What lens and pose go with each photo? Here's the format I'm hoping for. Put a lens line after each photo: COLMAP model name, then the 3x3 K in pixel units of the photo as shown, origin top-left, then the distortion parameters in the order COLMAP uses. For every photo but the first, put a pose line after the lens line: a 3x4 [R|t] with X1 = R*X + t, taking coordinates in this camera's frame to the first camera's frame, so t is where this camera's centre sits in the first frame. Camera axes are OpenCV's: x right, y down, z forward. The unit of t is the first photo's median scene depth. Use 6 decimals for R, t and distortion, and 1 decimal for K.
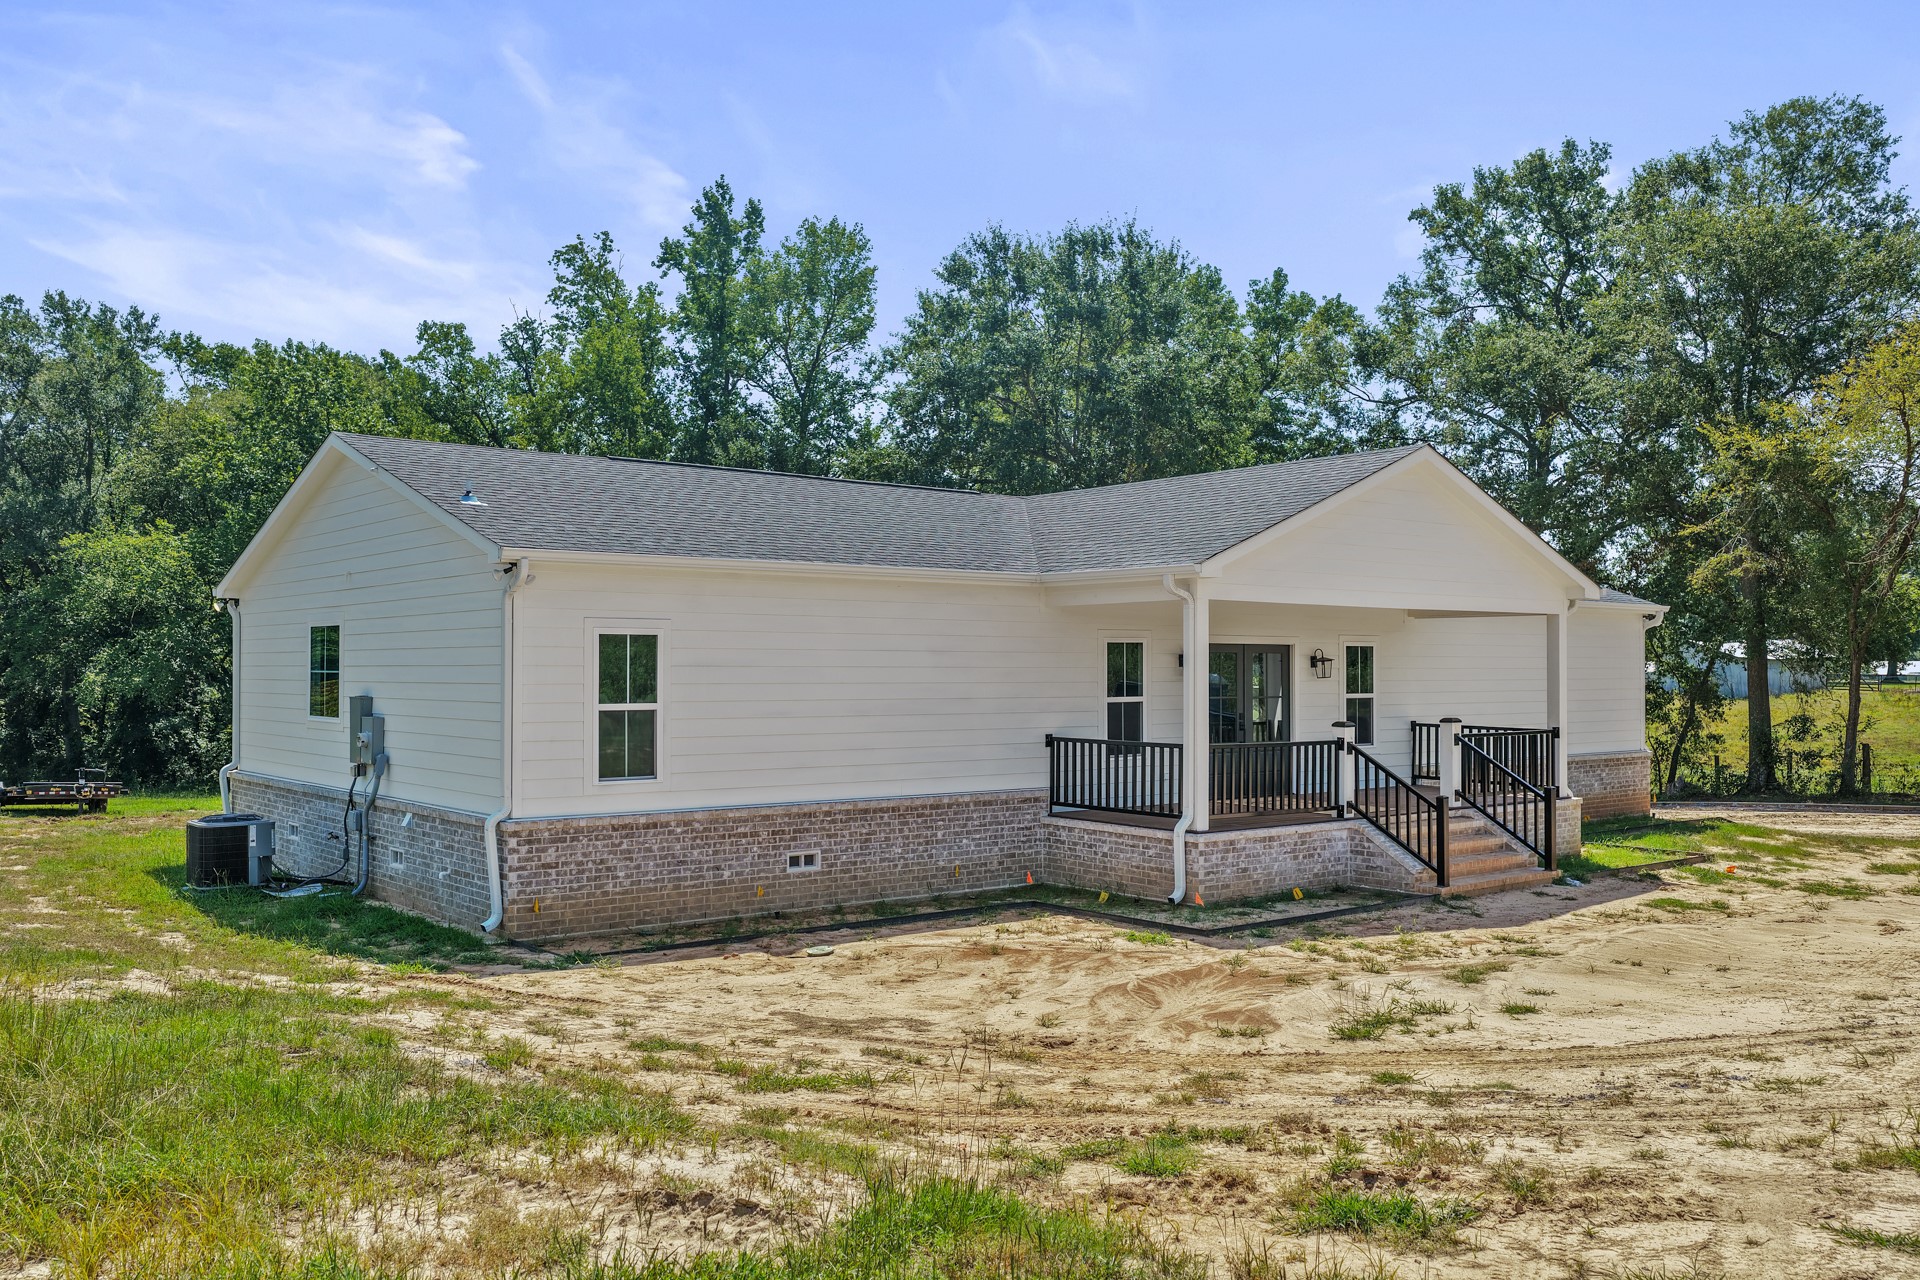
lens RADIAL K [[1572.5, 0, 969.2], [0, 1572.5, 631.4], [0, 0, 1]] dist [-0.008804, 0.029631]
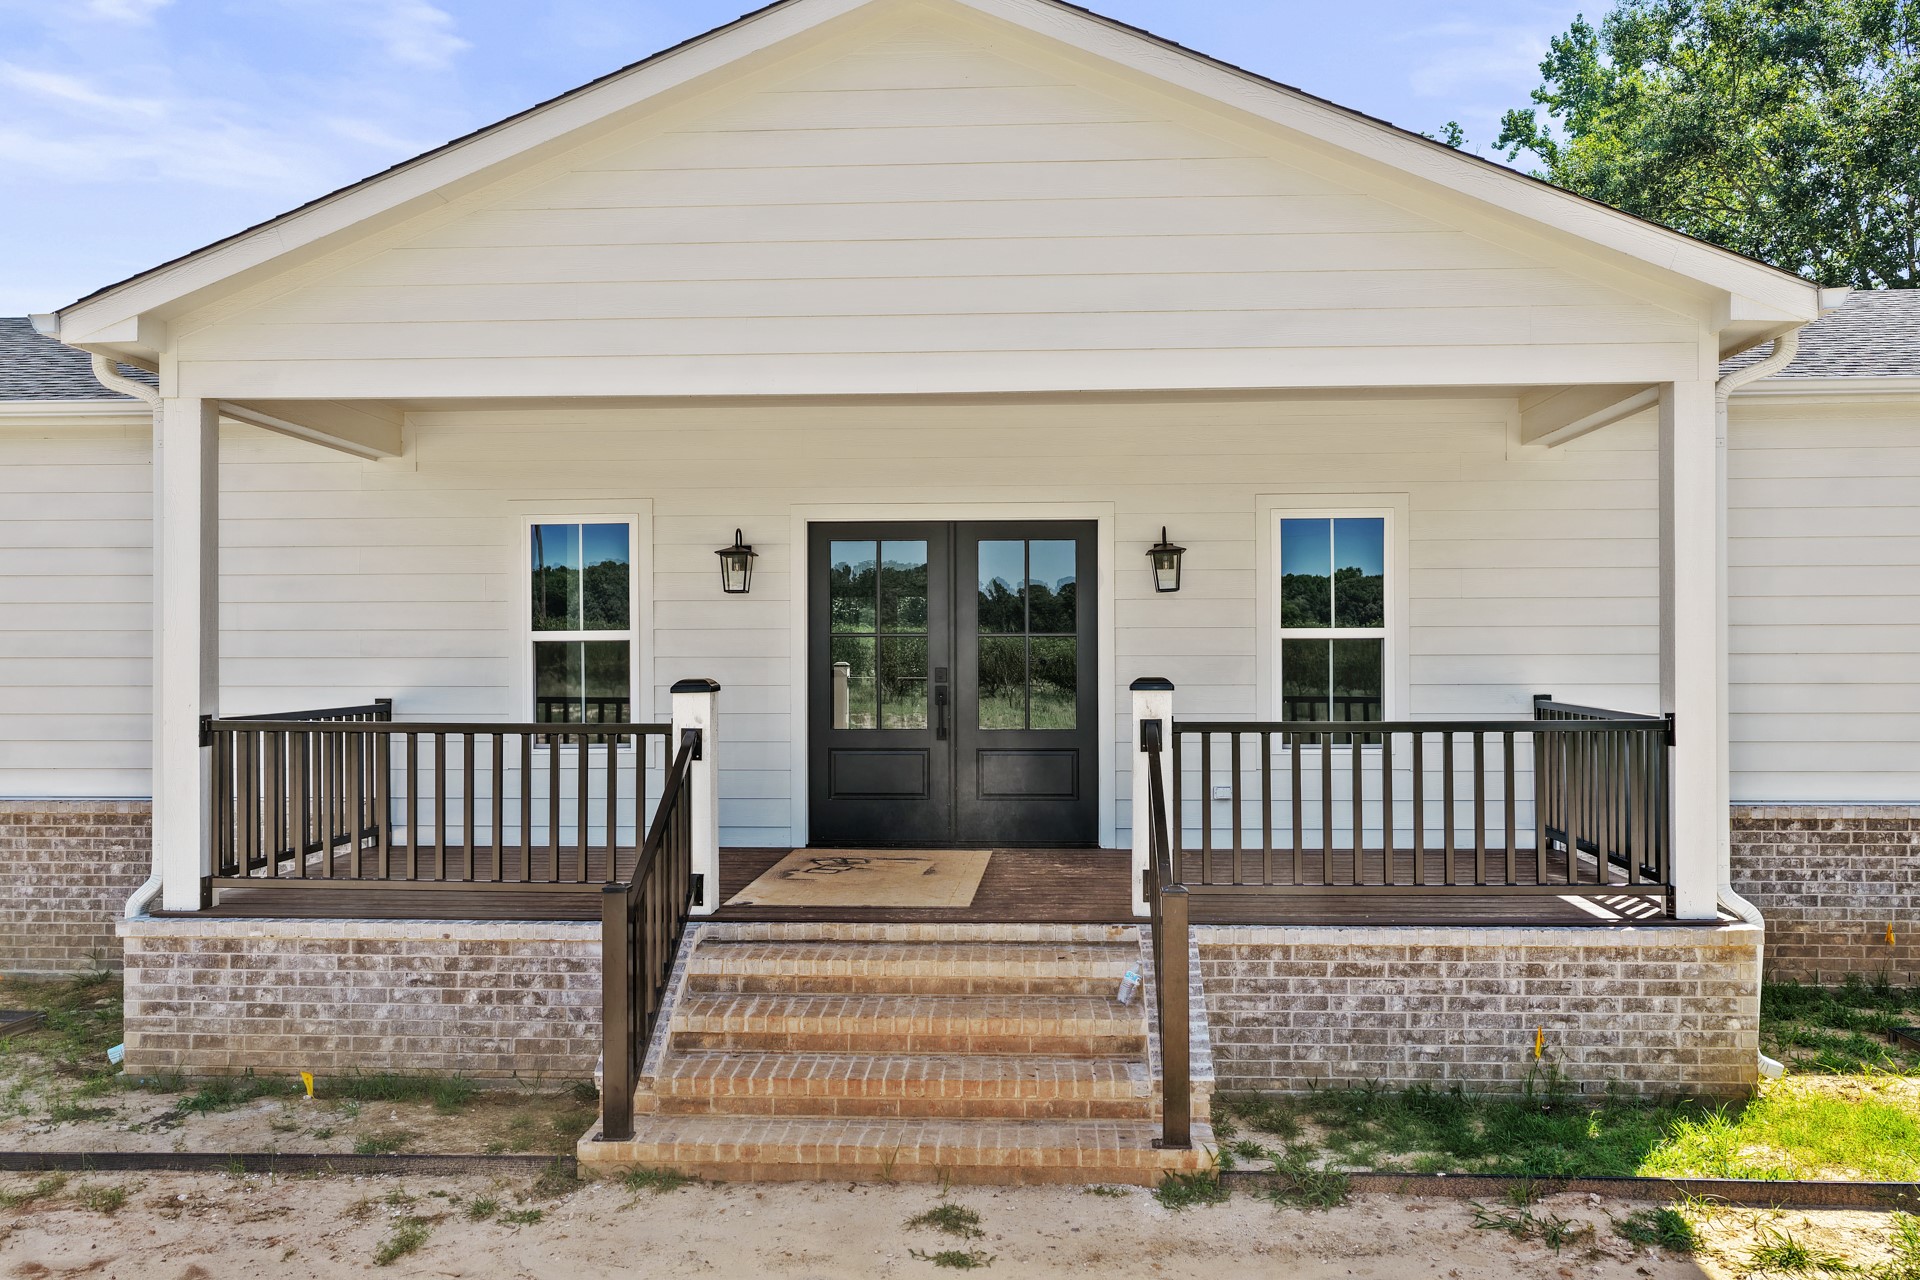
lens RADIAL K [[1607.9, 0, 960.0], [0, 1607.9, 640.0], [0, 0, 1]] dist [-0.011805, -0.001930]
pose [[0.746024, -0.009265, -0.665854, 0.534557], [0.018942, 0.999794, 0.007312, 0.043352], [0.665649, -0.018068, 0.746046, 0.694854]]
